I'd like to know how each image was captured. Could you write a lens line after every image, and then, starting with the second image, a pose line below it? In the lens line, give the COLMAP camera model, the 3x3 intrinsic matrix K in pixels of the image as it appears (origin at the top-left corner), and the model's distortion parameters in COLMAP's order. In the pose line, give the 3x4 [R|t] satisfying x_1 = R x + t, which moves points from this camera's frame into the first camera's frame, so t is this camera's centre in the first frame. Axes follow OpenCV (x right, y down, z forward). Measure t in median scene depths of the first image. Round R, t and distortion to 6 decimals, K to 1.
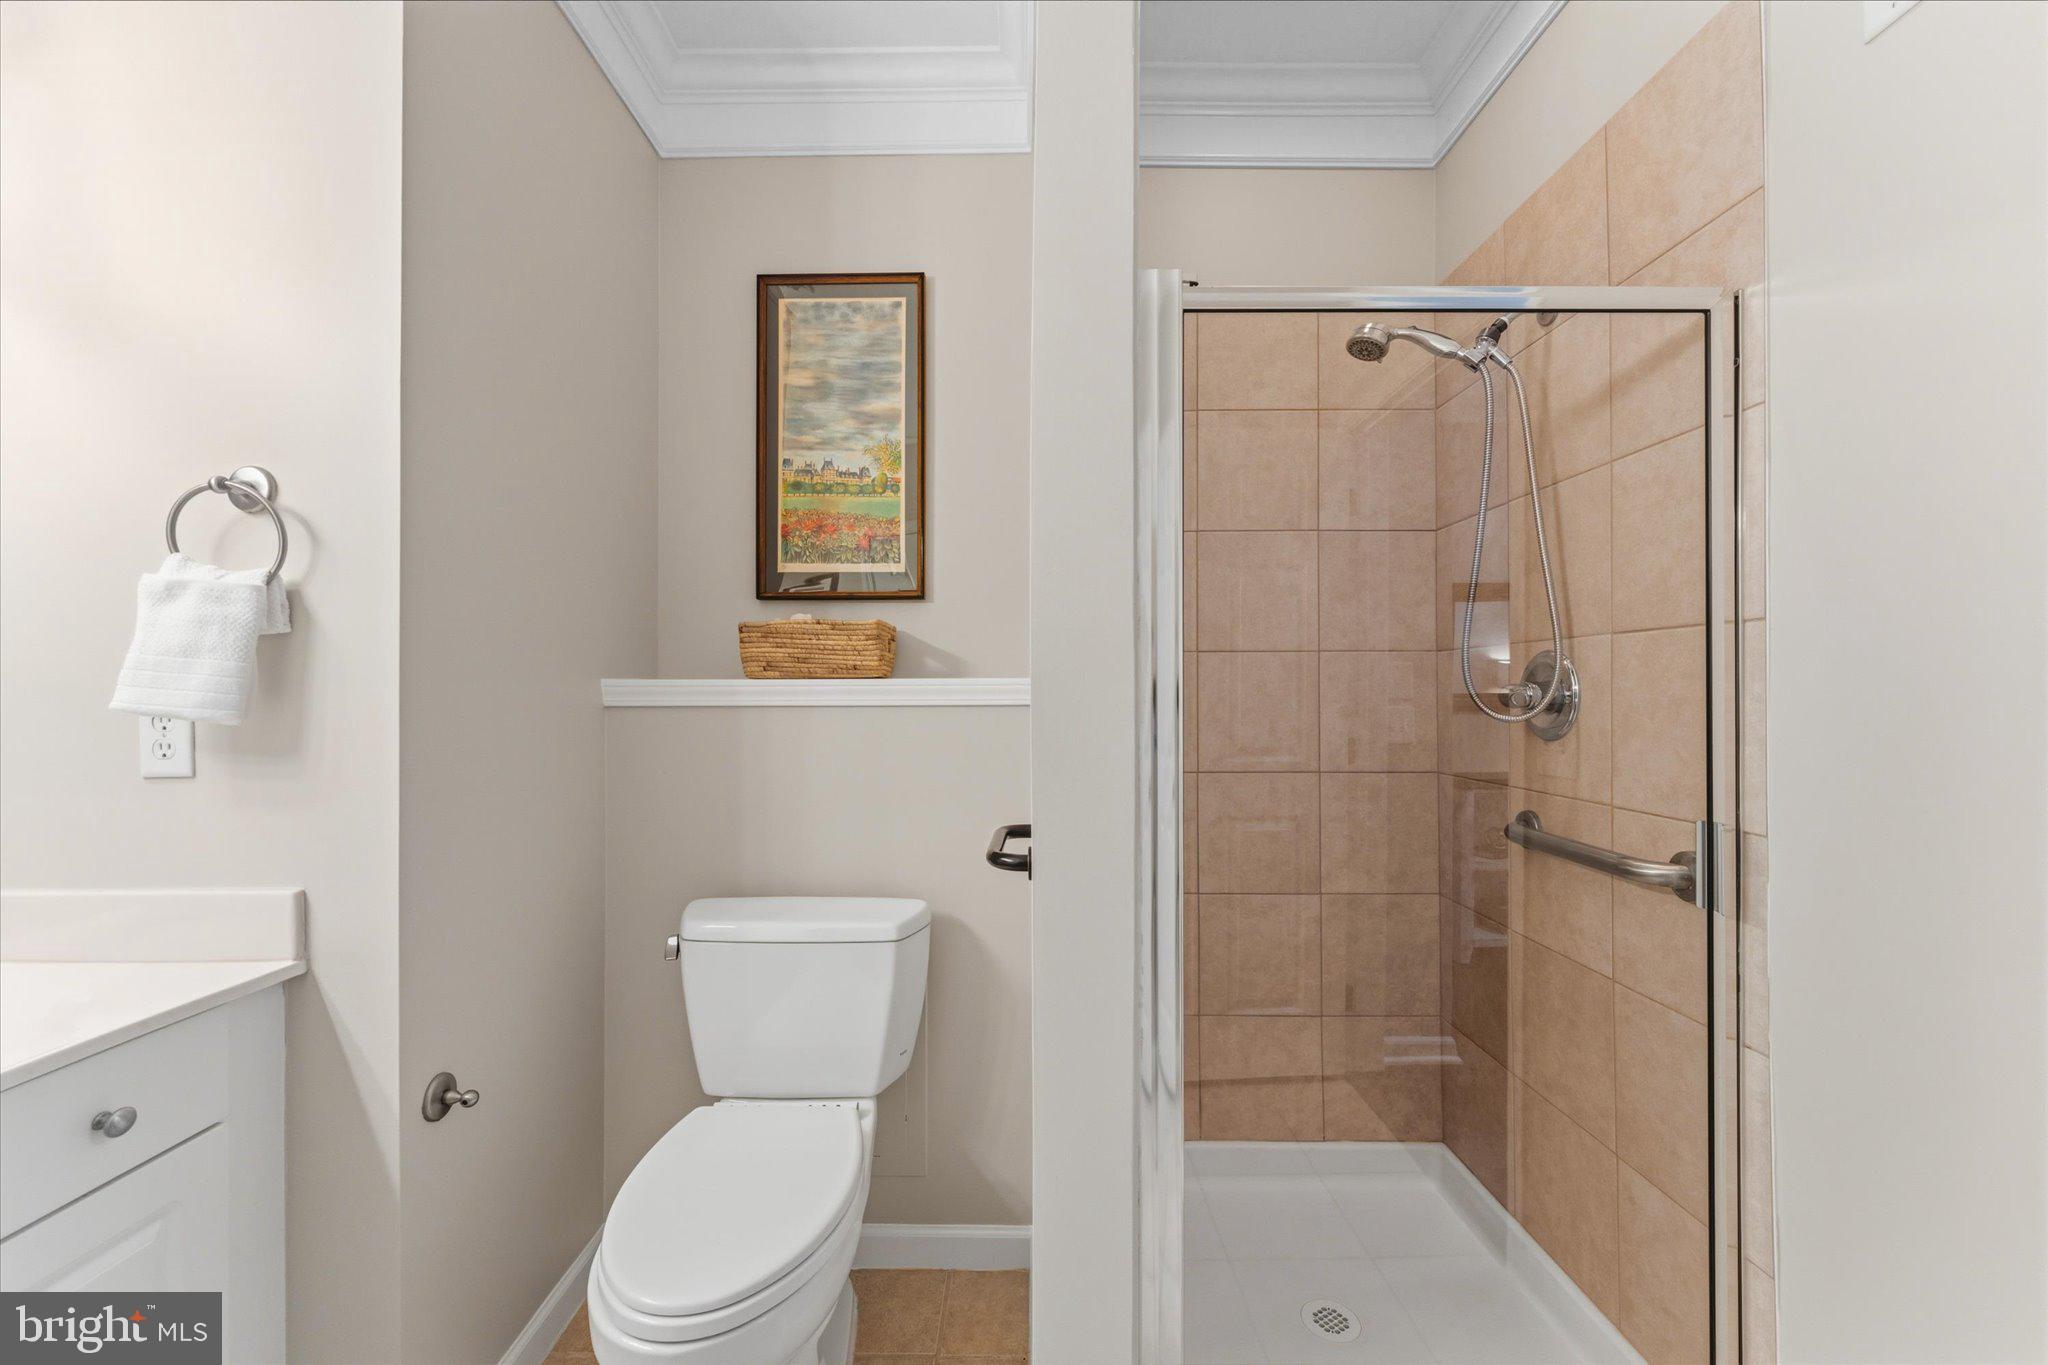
lens RADIAL K [[817.4, 0, 1018.5], [0, 817.4, 681.9], [0, 0, 1]] dist [0.000000, -0.000091]
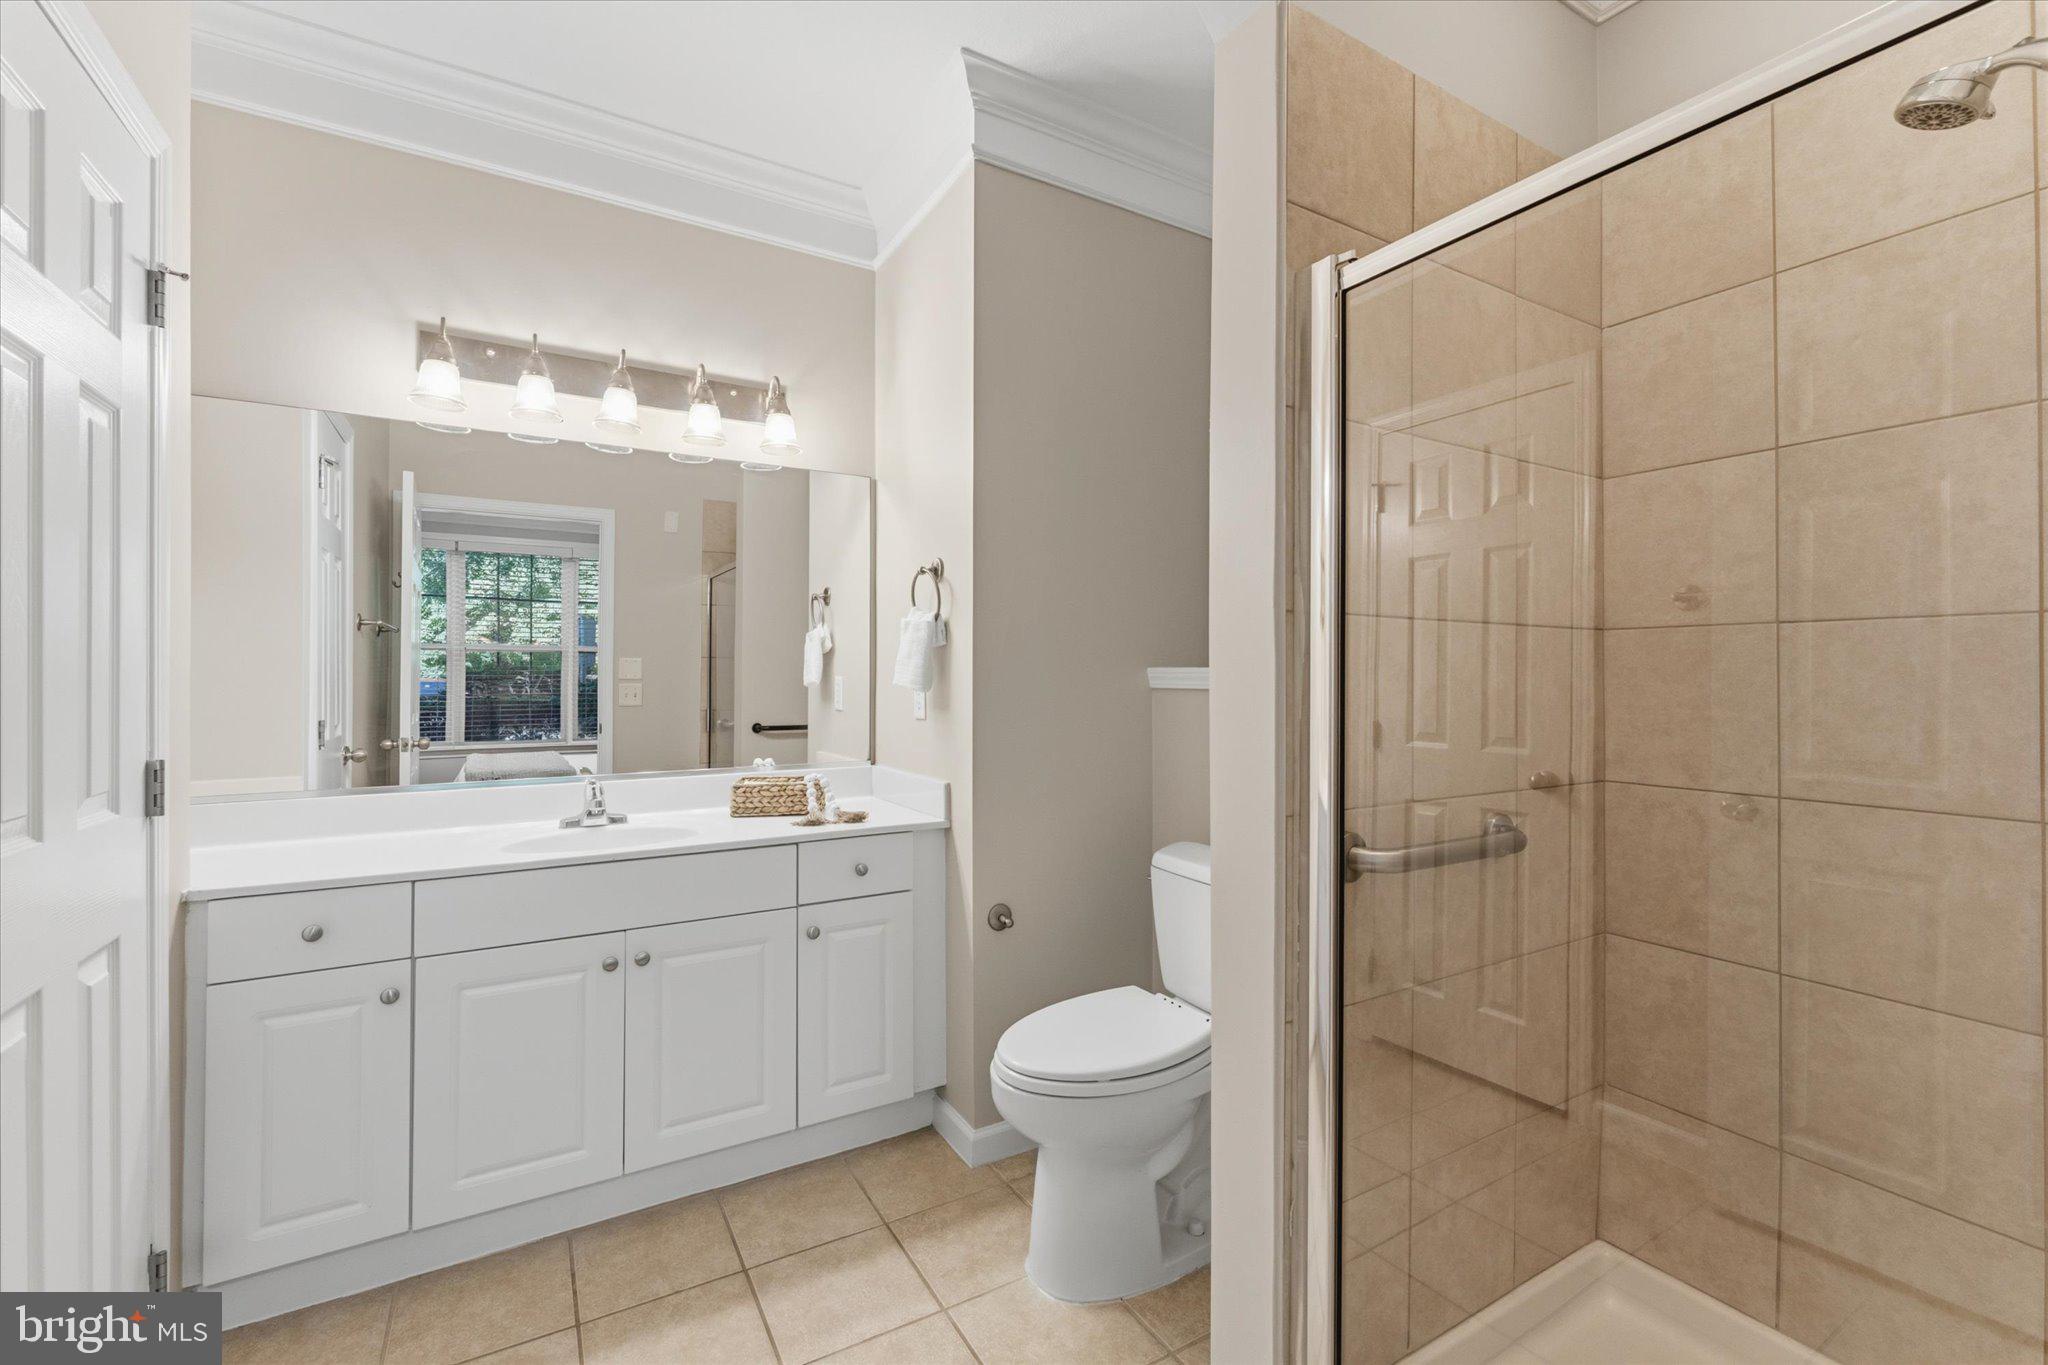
lens RADIAL K [[817.4, 0, 1018.5], [0, 817.4, 681.9], [0, 0, 1]] dist [0.000000, -0.000091]
pose [[0.529671, 0.008702, -0.848159, 0.787455], [0.005843, 0.999886, 0.013907, -0.001121], [0.848183, -0.012322, 0.529560, 0.149630]]
